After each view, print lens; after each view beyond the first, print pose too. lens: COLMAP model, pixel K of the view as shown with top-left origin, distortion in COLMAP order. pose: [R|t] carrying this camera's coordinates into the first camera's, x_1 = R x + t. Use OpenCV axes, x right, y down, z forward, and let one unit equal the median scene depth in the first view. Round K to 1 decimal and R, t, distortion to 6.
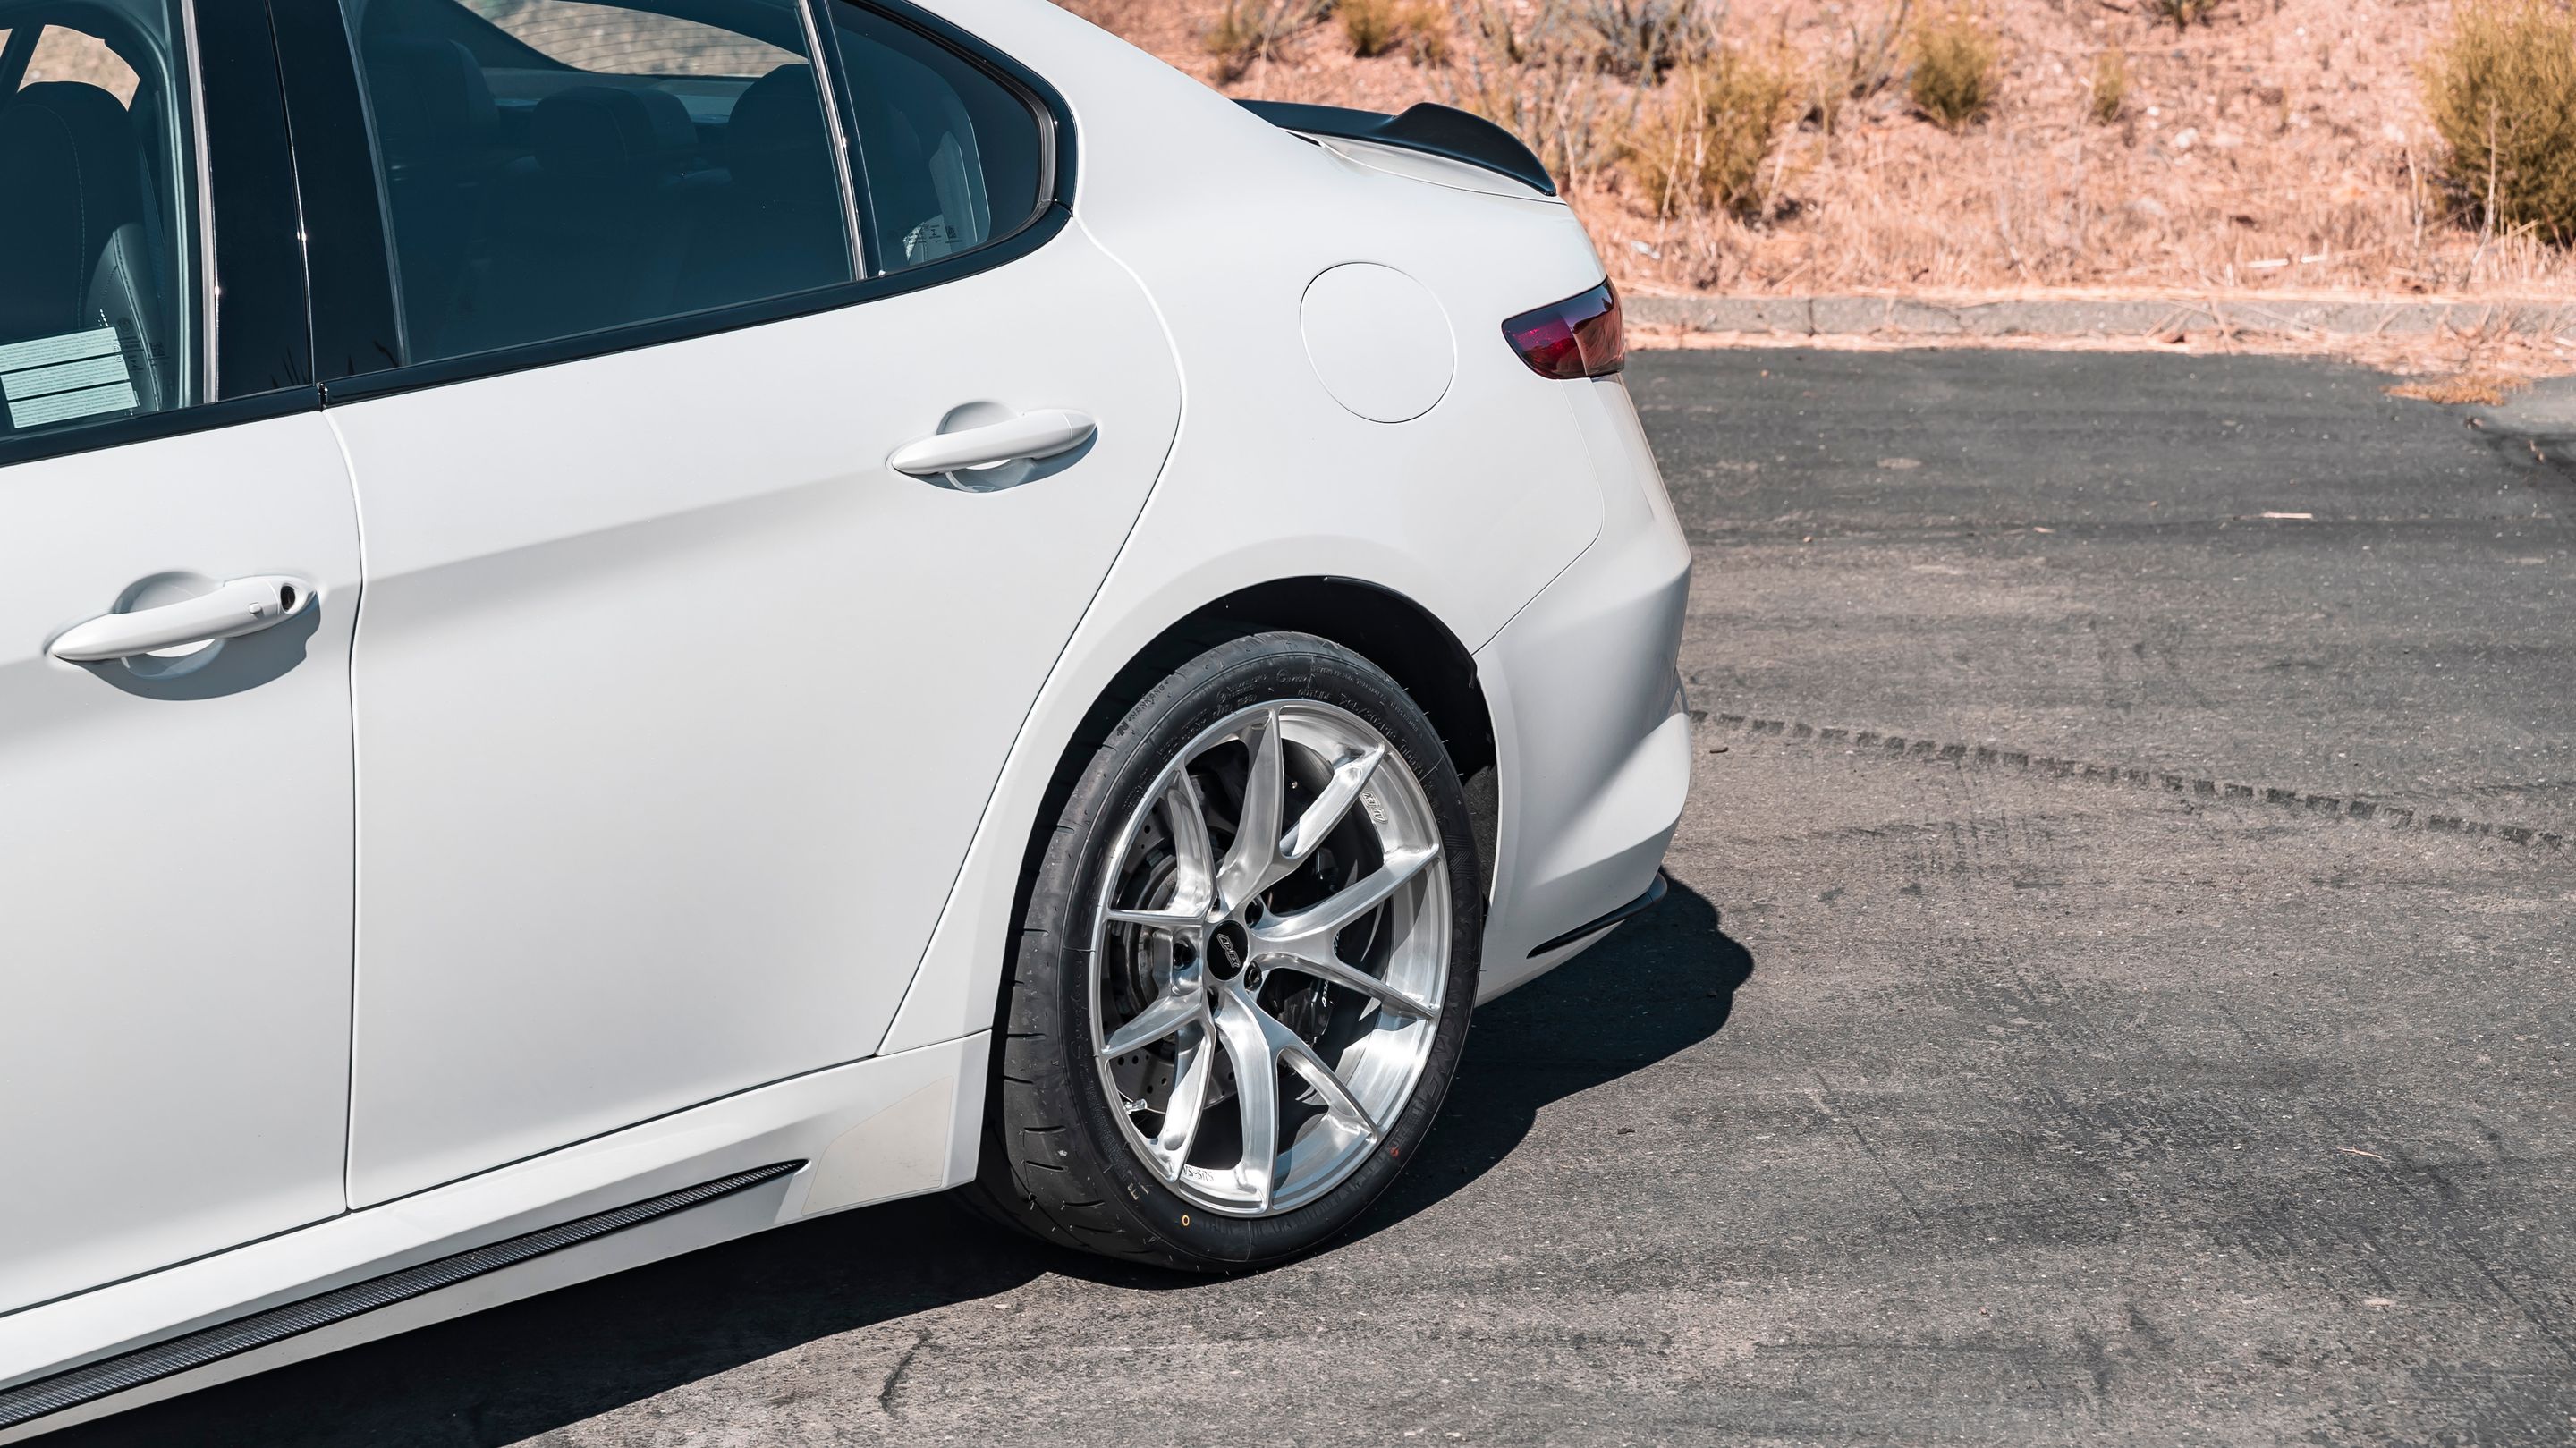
lens RADIAL K [[5410.4, 0, 1342.1], [0, 5410.4, 731.7], [0, 0, 1]] dist [-0.019213, -0.220217]
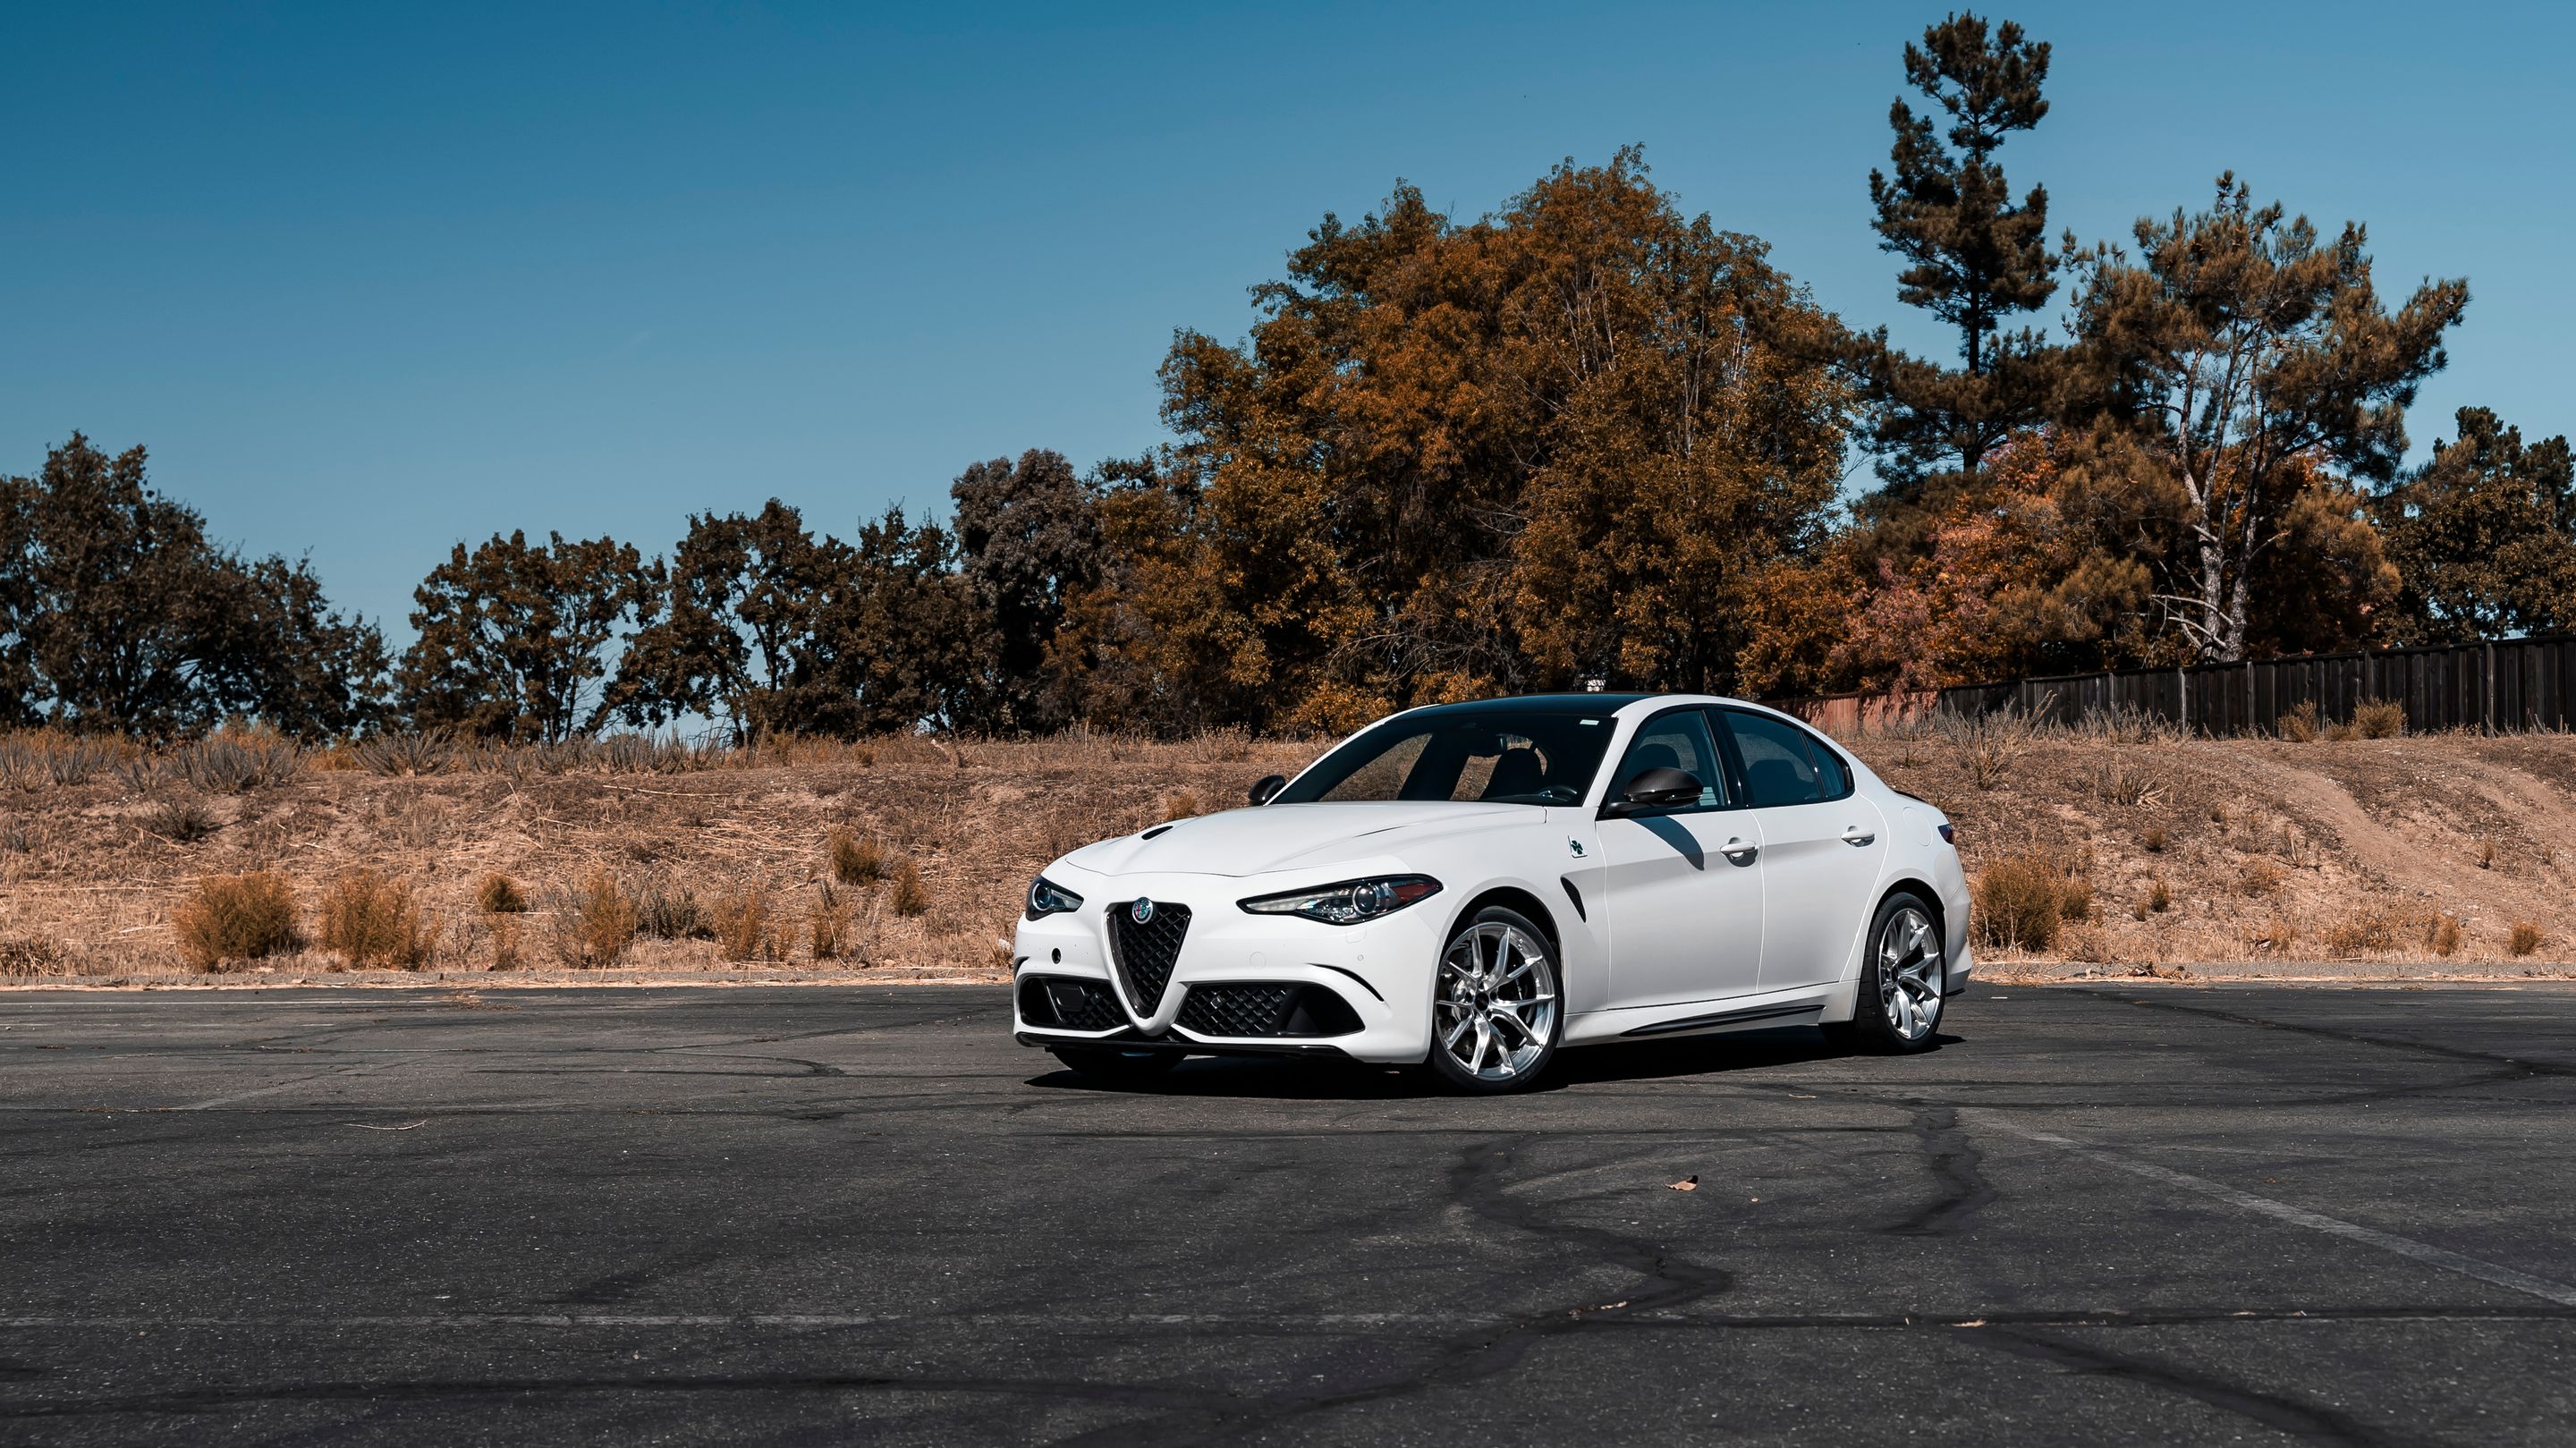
lens RADIAL K [[3237.3, 0, 1288.0], [0, 3237.3, 724.0], [0, 0, 1]] dist [-0.007219, -0.059145]
pose [[0.996475, 0.006554, 0.083638, -0.660038], [0.013205, 0.972263, -0.233517, 0.407791], [-0.082848, 0.233798, 0.968749, -1.296174]]
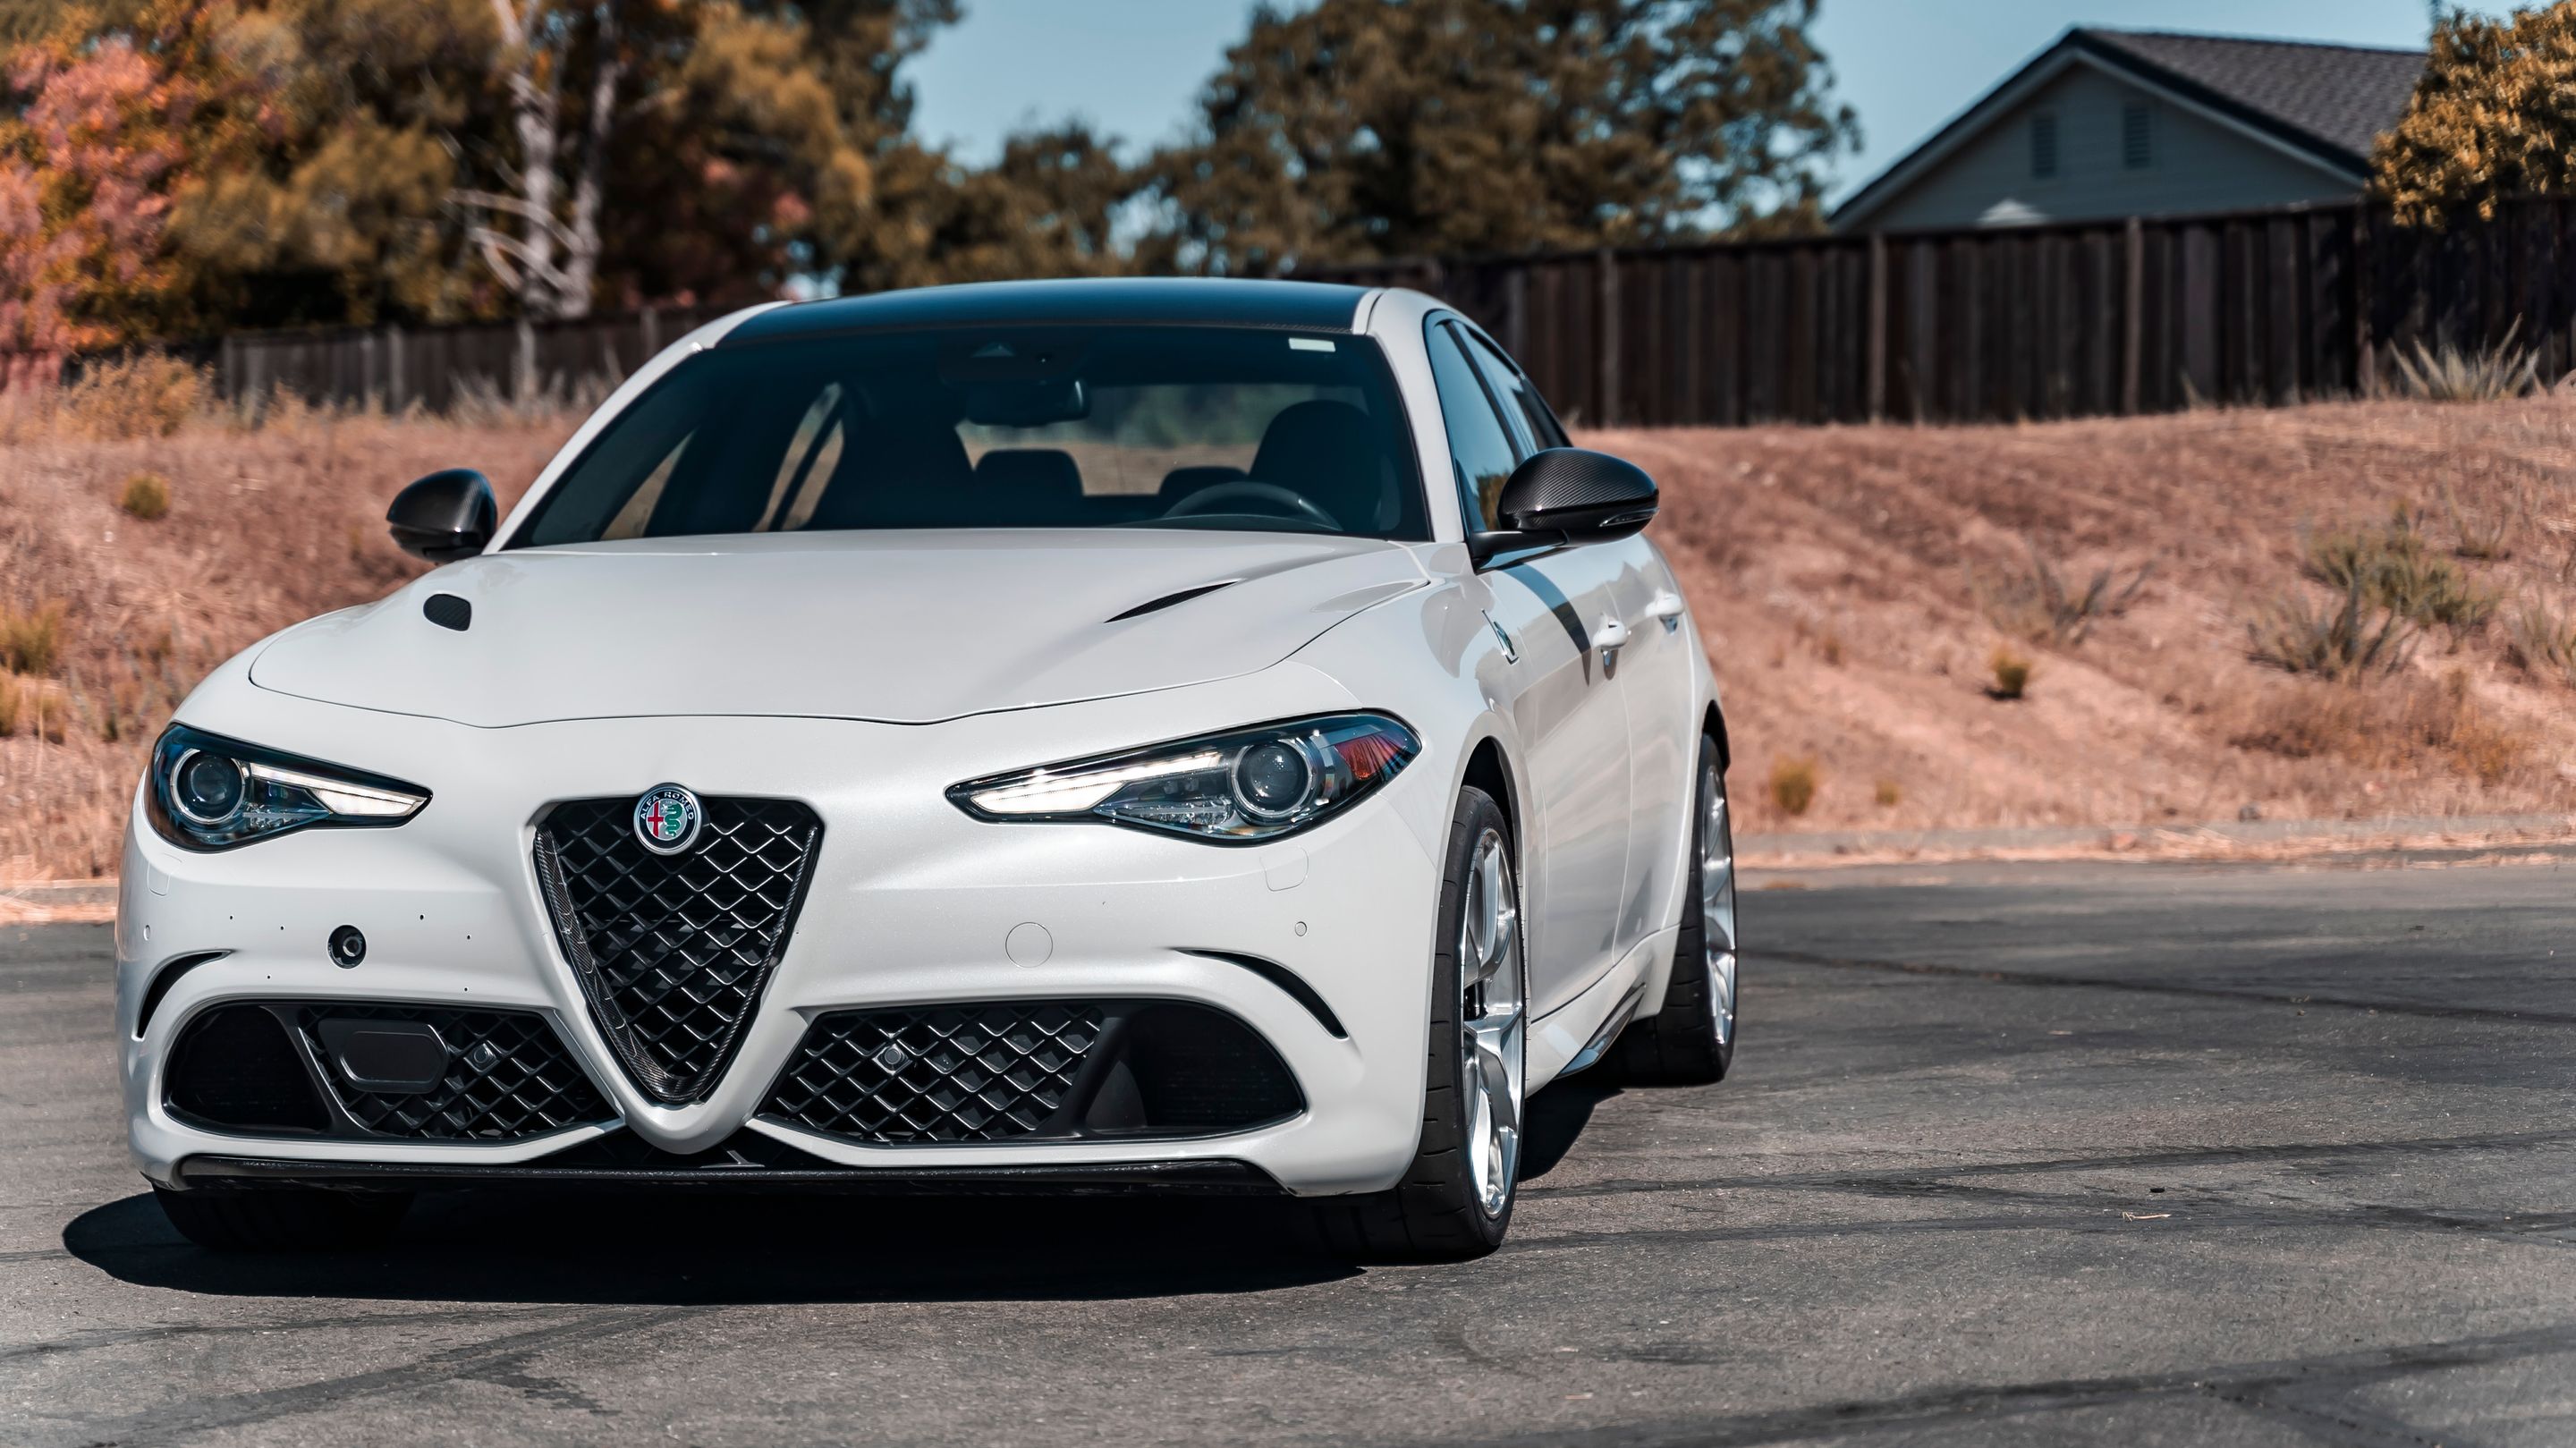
lens RADIAL K [[5410.4, 0, 1342.1], [0, 5410.4, 731.7], [0, 0, 1]] dist [-0.019213, -0.220217]
pose [[0.834819, -0.015039, 0.550320, -1.123310], [0.114289, 0.982583, -0.146521, 0.235769], [-0.538531, 0.185214, 0.821997, -0.452647]]
